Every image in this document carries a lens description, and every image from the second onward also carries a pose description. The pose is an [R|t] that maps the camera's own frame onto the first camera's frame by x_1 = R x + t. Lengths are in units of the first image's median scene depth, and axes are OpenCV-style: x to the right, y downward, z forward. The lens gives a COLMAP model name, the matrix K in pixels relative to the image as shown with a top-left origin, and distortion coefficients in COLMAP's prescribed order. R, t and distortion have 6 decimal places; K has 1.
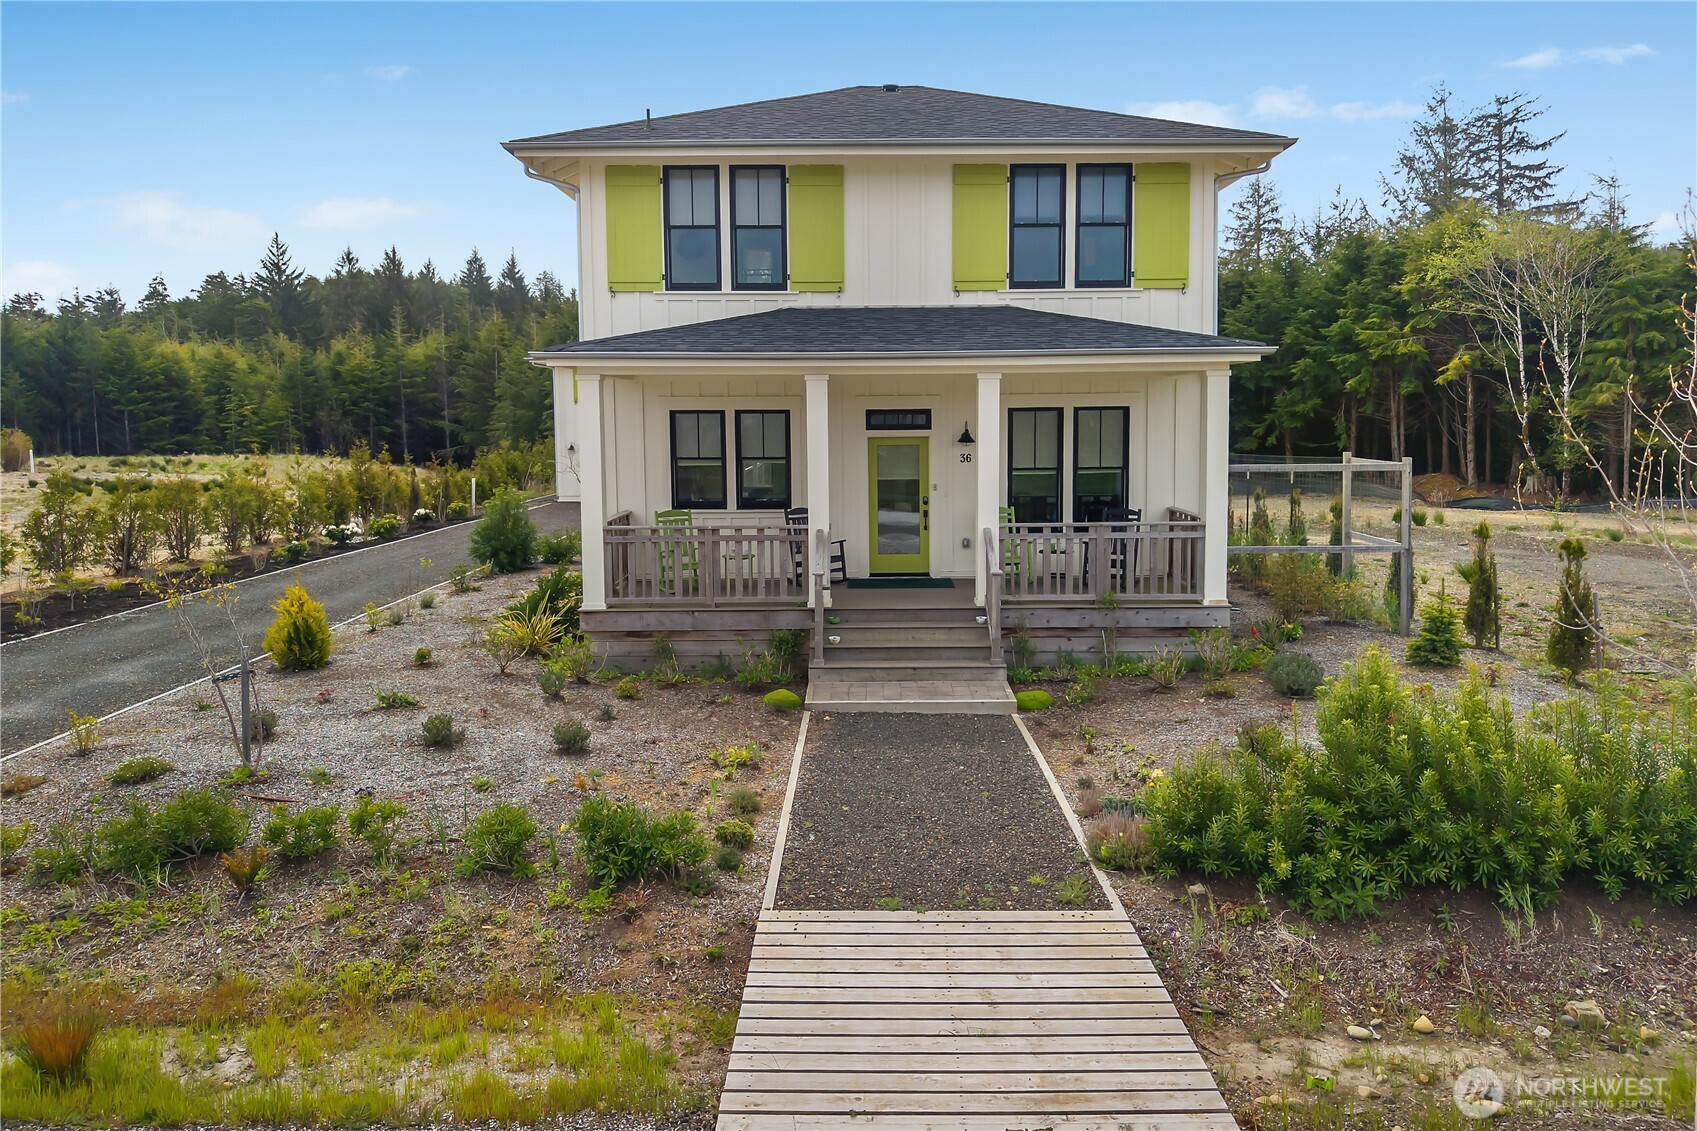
lens RADIAL K [[1179.9, 0, 879.5], [0, 1179.9, 499.1], [0, 0, 1]] dist [0.013879, -0.000205]
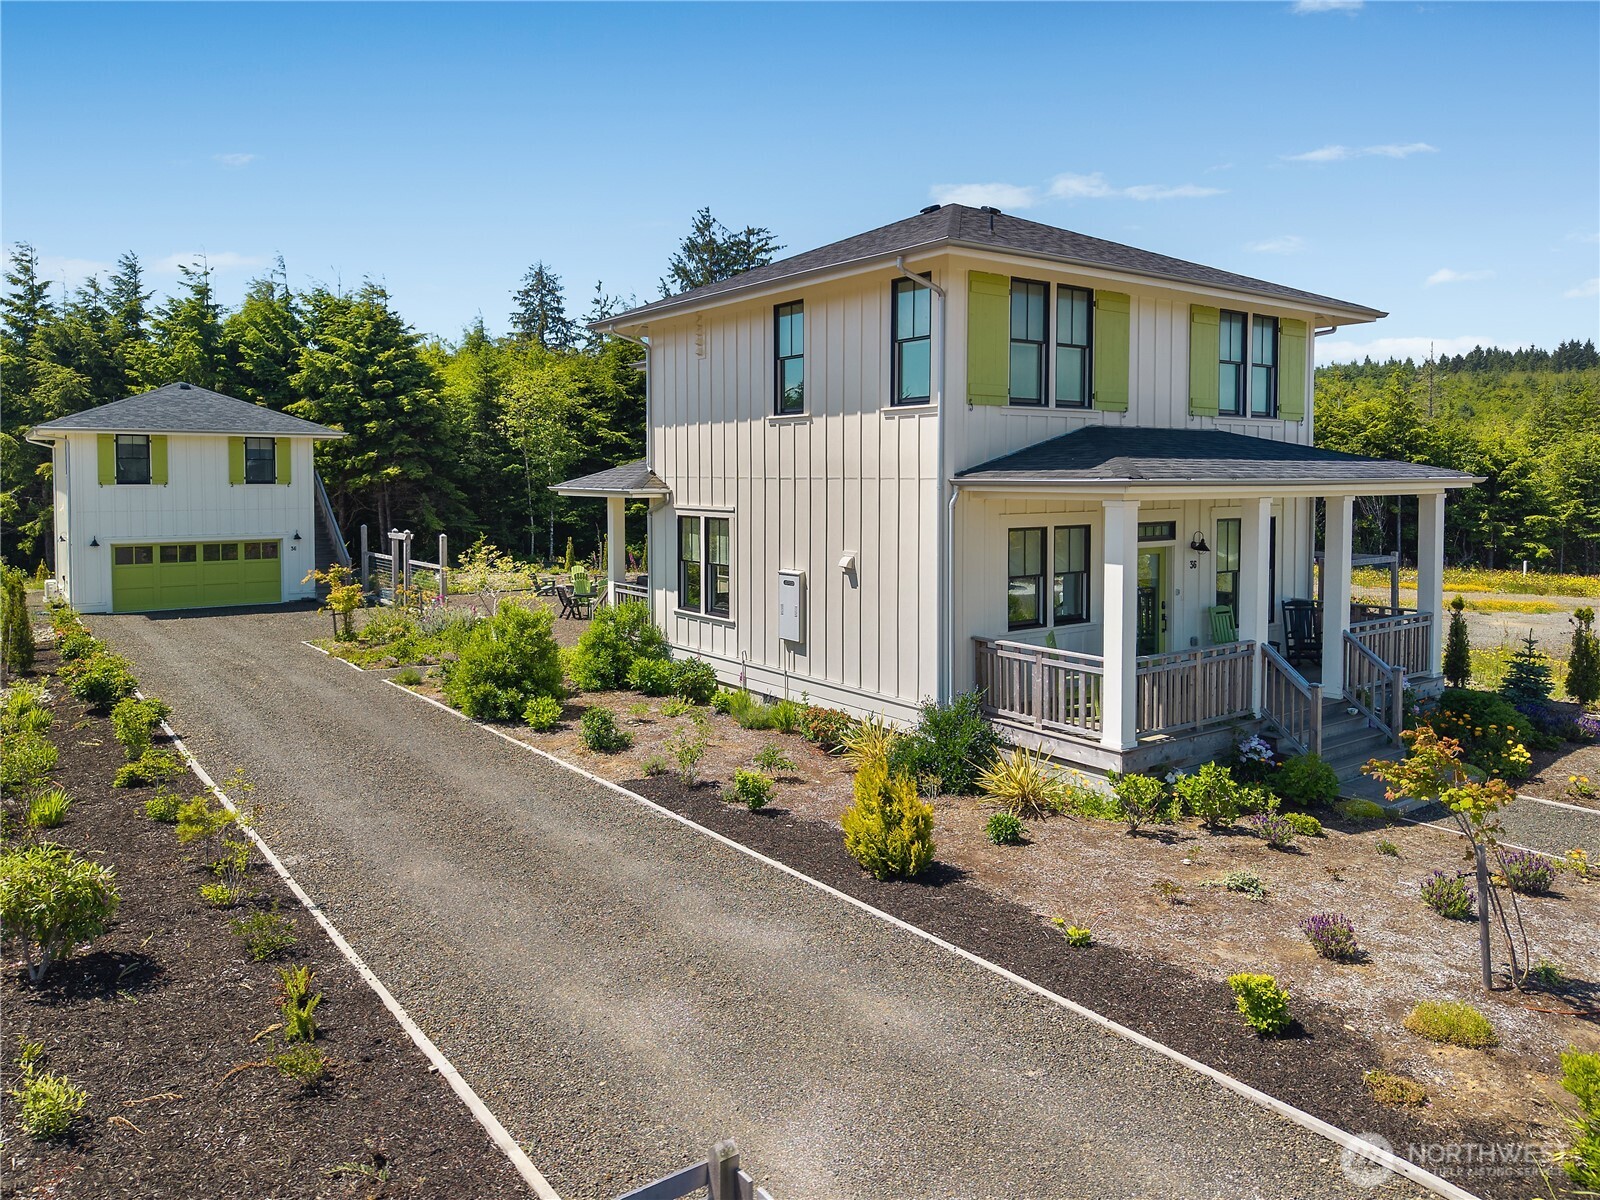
lens RADIAL K [[1111.3, 0, 797.1], [0, 1111.3, 515.9], [0, 0, 1]] dist [0.003749, -0.000788]
pose [[0.809456, -0.015131, 0.586985, -0.851998], [0.037682, 0.998946, -0.026214, -0.068575], [-0.585970, 0.043338, 0.809173, 0.372306]]
